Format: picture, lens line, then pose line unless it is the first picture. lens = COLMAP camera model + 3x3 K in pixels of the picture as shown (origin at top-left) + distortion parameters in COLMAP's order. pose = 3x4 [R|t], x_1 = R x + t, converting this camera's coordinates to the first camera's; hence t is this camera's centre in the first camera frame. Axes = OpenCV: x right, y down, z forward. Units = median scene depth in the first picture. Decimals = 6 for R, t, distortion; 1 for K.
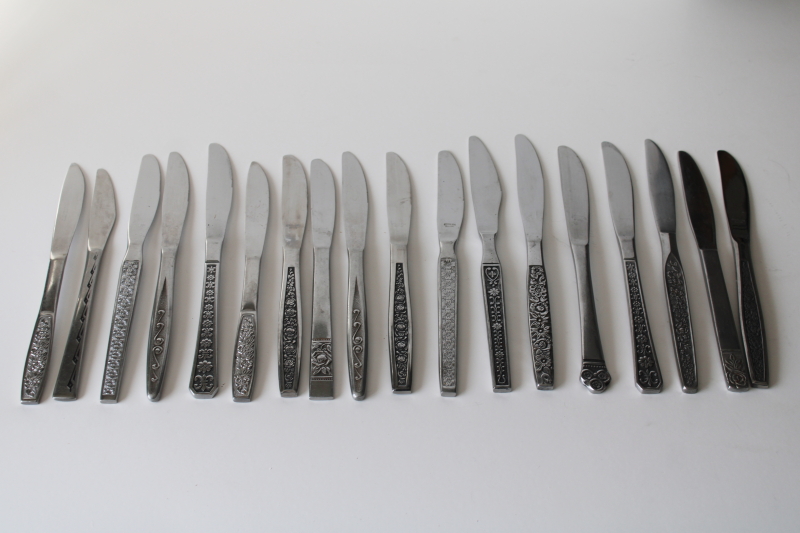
lens RADIAL K [[1258.8, 0, 396.0], [0, 1258.8, 269.1], [0, 0, 1]] dist [-0.162449, 0.000000]
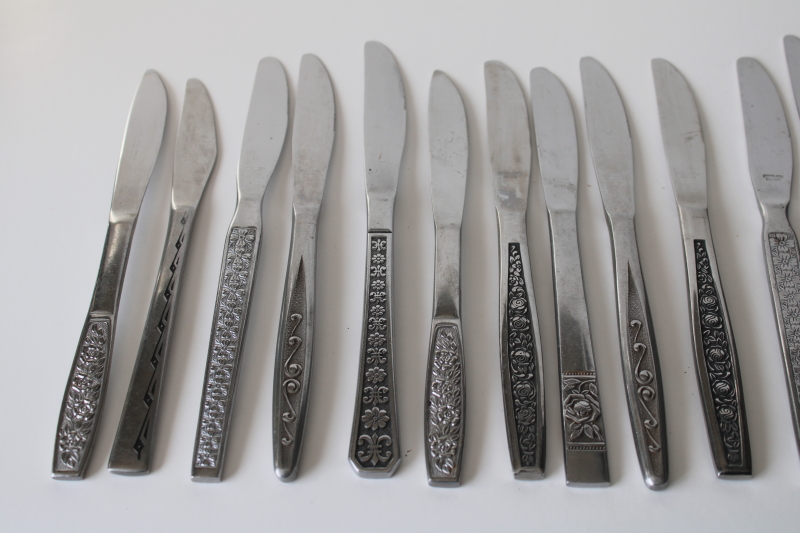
lens RADIAL K [[1258.8, 0, 401.4], [0, 1258.8, 266.1], [0, 0, 1]] dist [-0.162449, 0.000000]
pose [[0.998192, 0.019159, -0.056967, -0.104053], [-0.017162, 0.999228, 0.035346, -0.010949], [0.057600, -0.034304, 0.997750, 0.412510]]
